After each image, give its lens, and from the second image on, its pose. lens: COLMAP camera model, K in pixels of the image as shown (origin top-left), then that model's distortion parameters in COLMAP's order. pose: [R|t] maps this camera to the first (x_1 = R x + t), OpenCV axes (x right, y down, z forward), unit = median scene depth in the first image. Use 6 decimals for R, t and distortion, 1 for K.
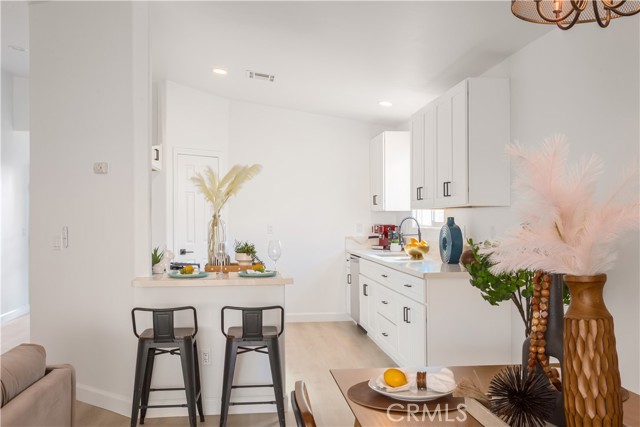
lens RADIAL K [[636.3, 0, 319.2], [0, 636.3, 212.1], [0, 0, 1]] dist [0.027659, 0.000000]
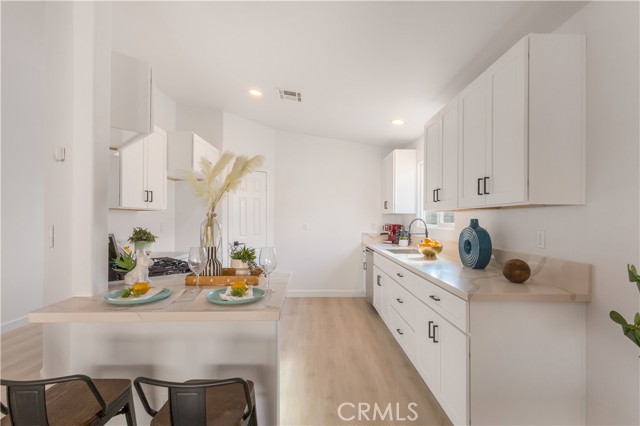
lens RADIAL K [[308.0, 0, 313.0], [0, 308.0, 217.7], [0, 0, 1]] dist [-0.003295, 0.005392]
pose [[0.993048, 0.009407, -0.117335, 0.017015], [-0.008643, 0.999938, 0.007017, 0.004025], [0.117394, -0.005954, 0.993068, 0.417412]]
